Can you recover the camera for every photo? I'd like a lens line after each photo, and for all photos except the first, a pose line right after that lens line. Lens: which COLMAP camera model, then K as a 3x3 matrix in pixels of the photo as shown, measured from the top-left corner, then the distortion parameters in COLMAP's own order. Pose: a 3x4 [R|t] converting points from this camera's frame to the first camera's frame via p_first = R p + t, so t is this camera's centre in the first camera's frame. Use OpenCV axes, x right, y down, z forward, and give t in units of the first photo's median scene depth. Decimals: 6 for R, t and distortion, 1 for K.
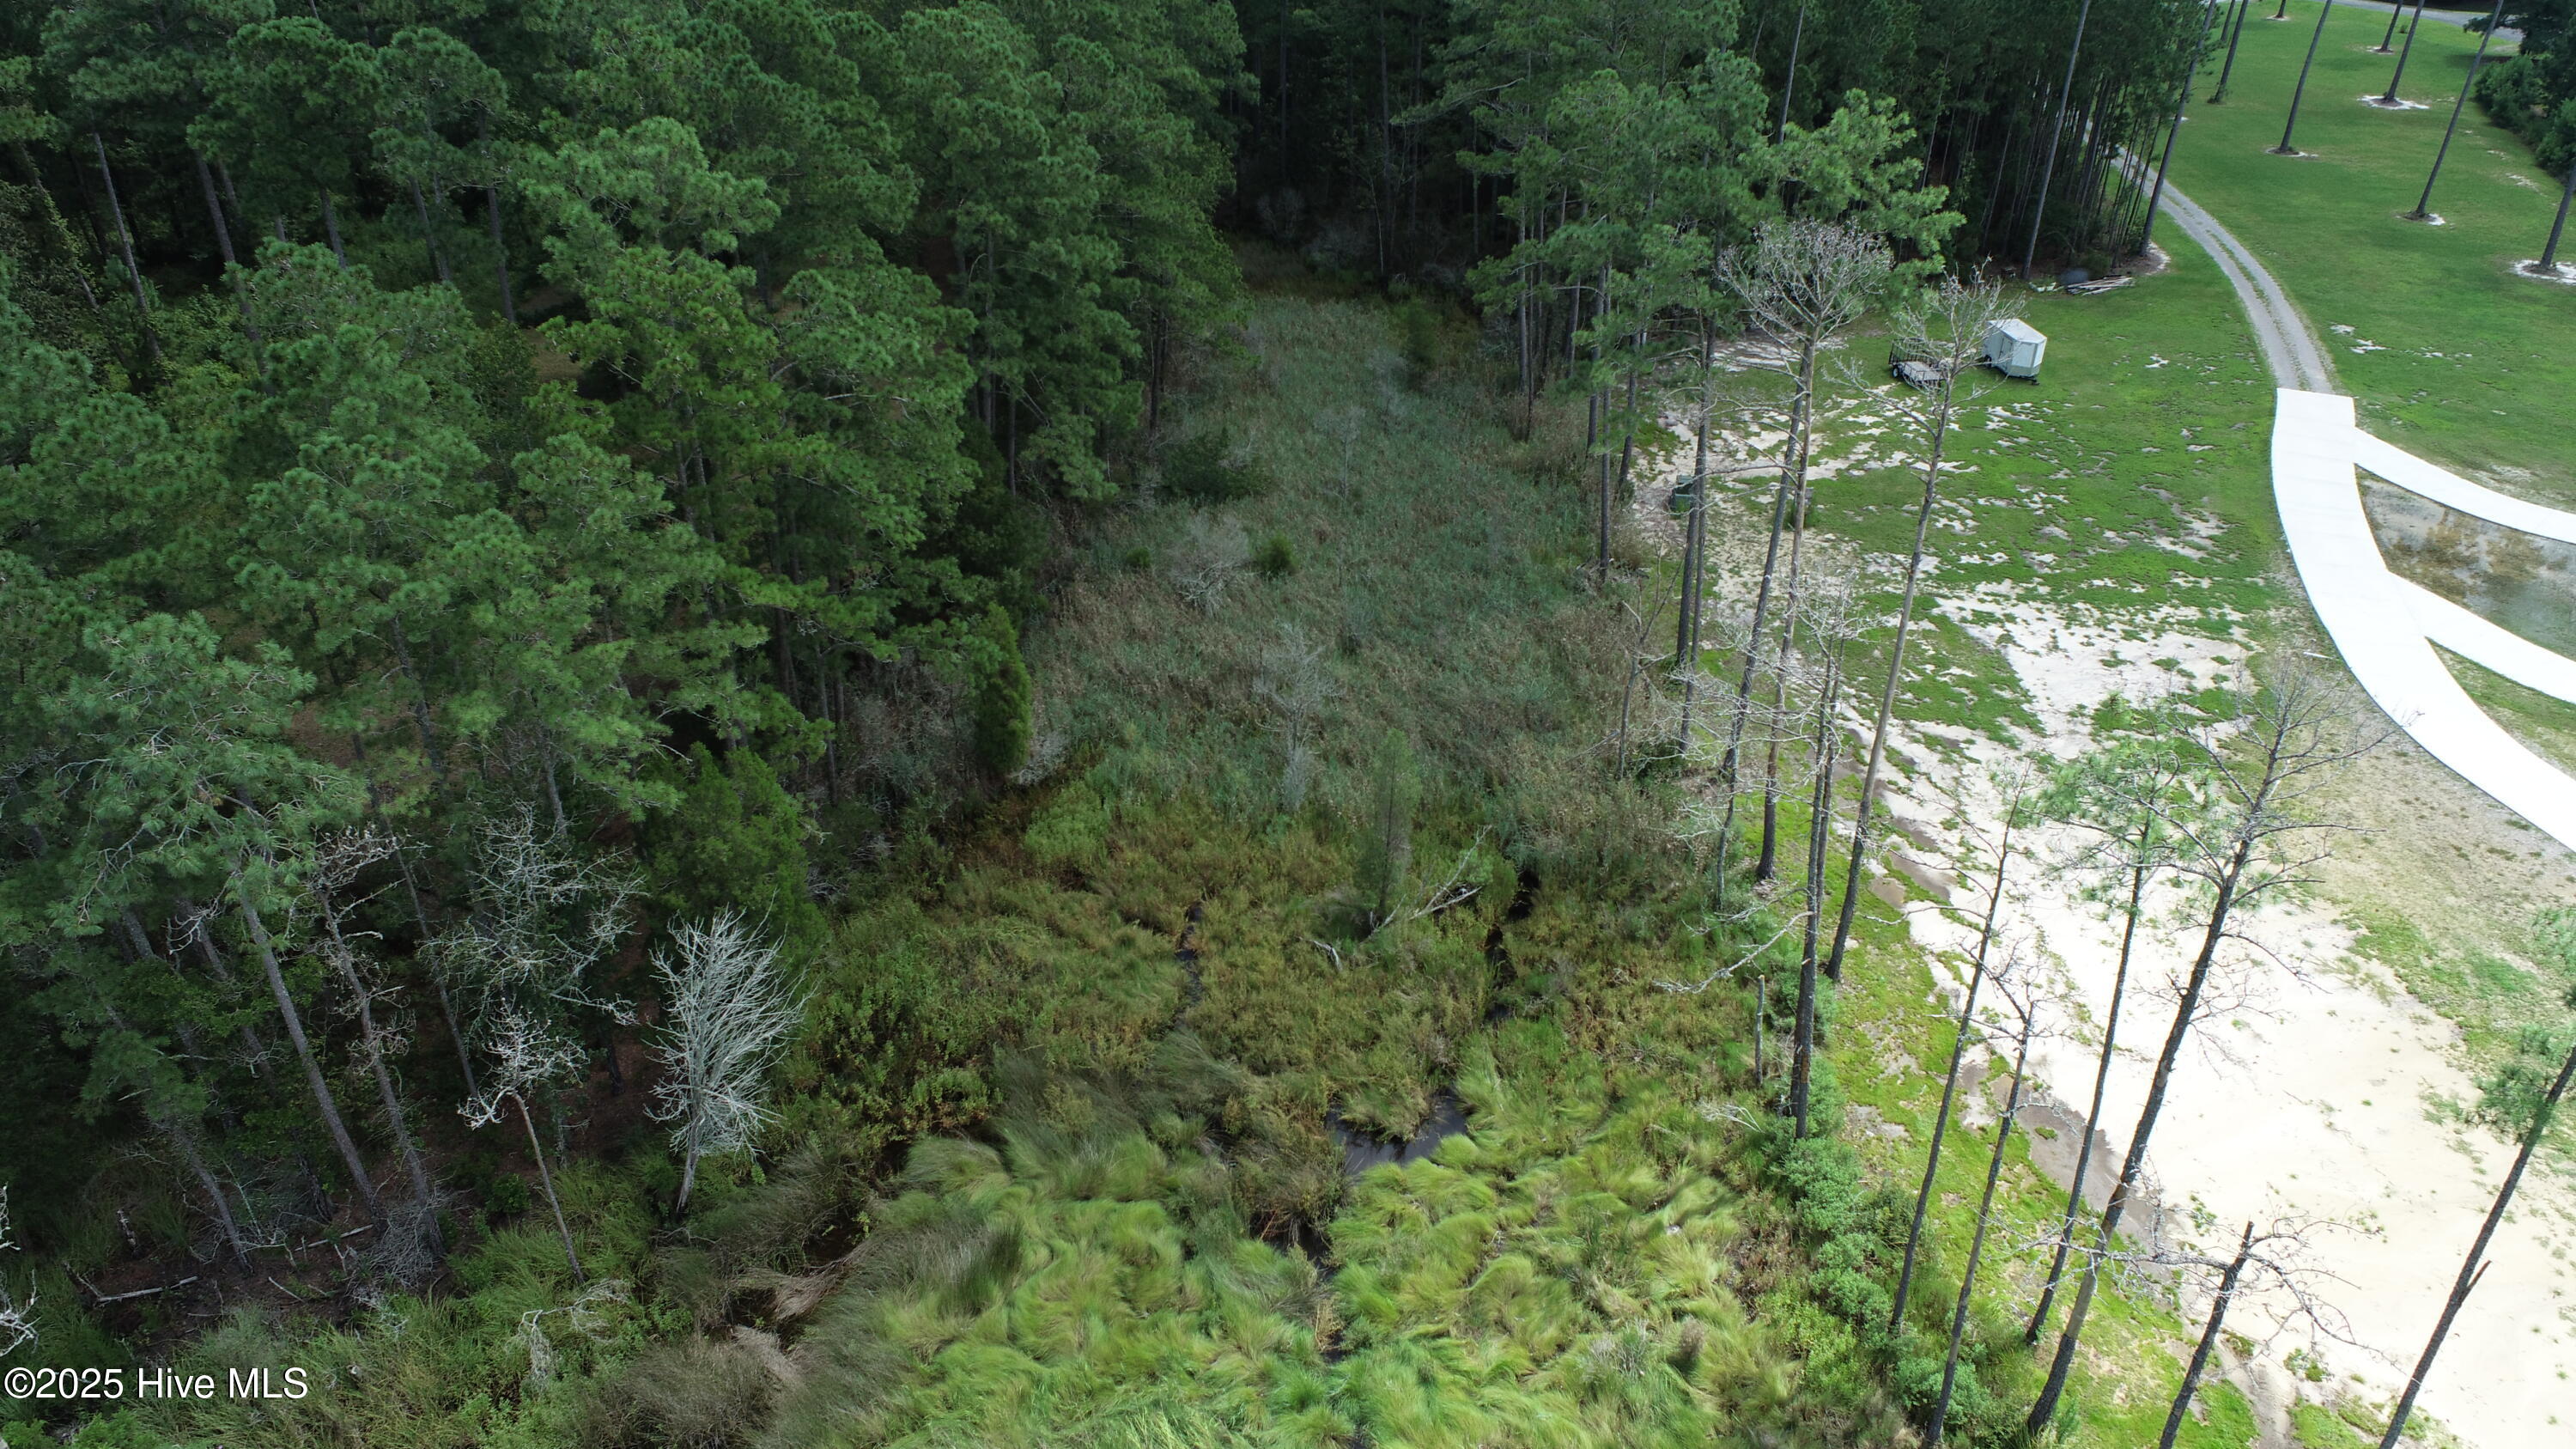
lens RADIAL K [[1725.1, 0, 1281.8], [0, 1725.1, 718.9], [0, 0, 1]] dist [-0.016257, 0.008102]
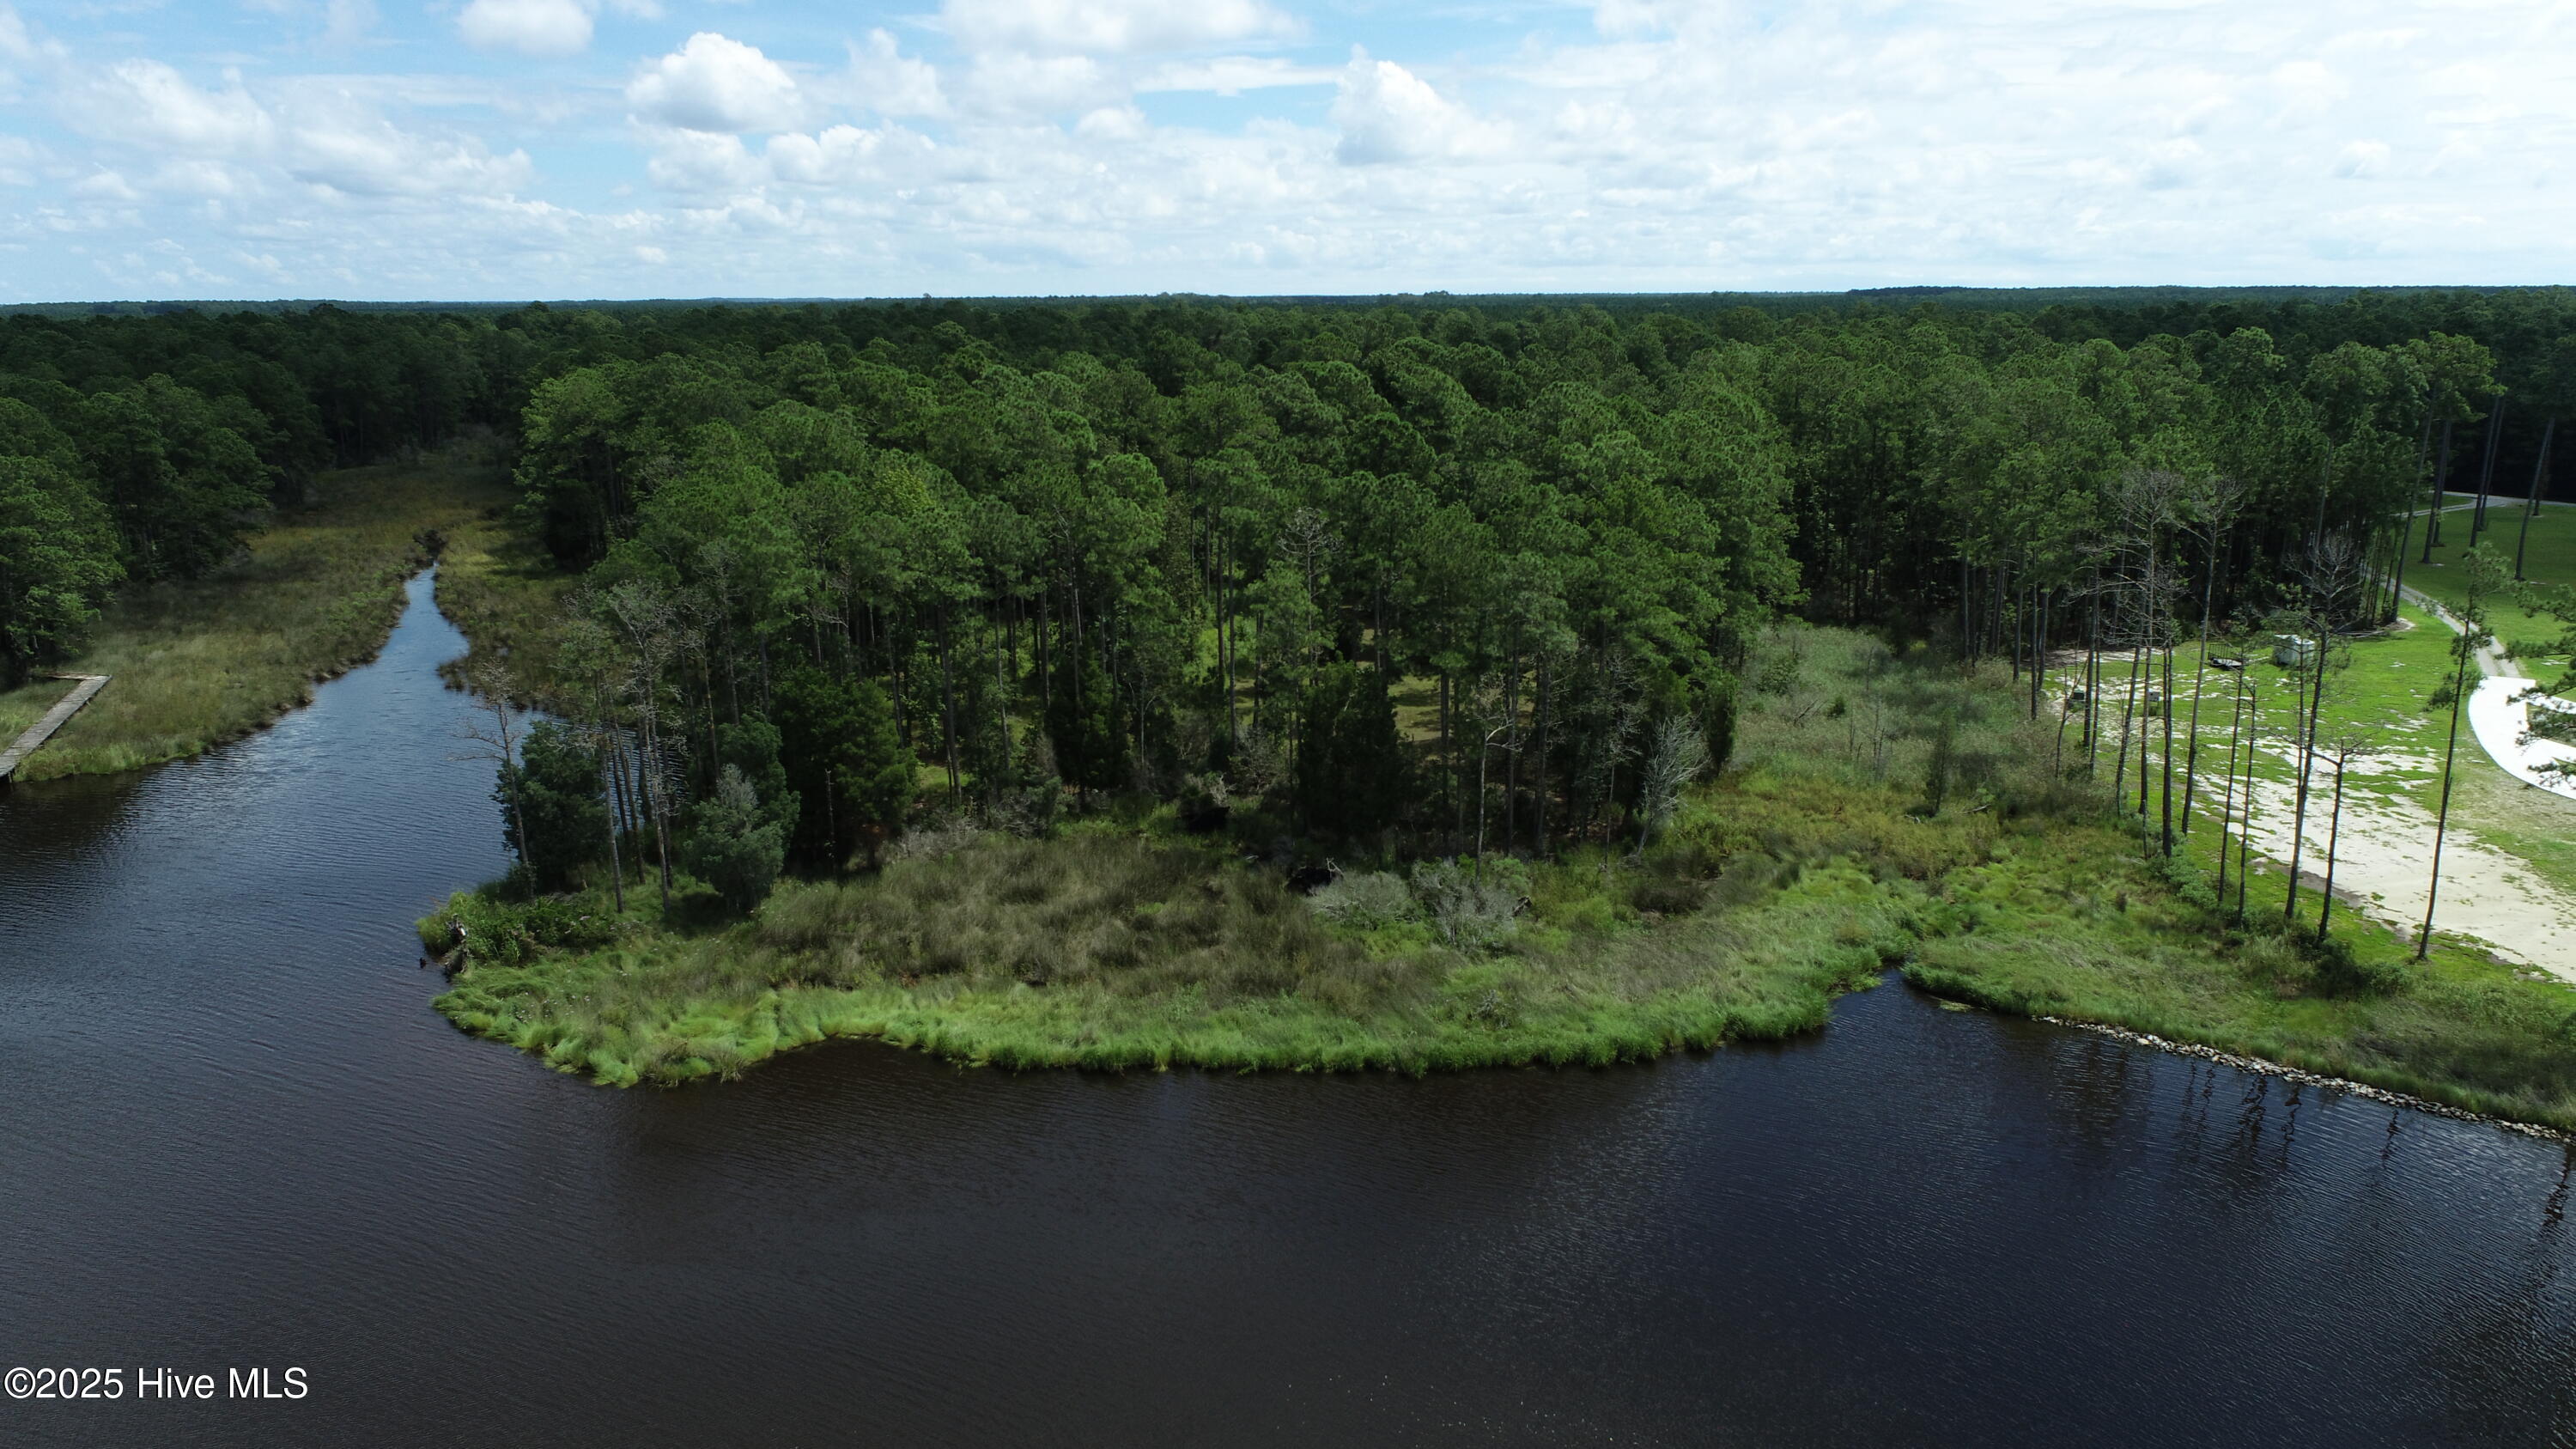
lens RADIAL K [[1725.1, 0, 1284.8], [0, 1725.1, 728.6], [0, 0, 1]] dist [-0.016257, 0.008102]
pose [[0.983124, 0.031607, -0.180190, -0.303390], [-0.084951, 0.951200, -0.296651, 0.625472], [0.162021, 0.306952, 0.937833, -0.934665]]
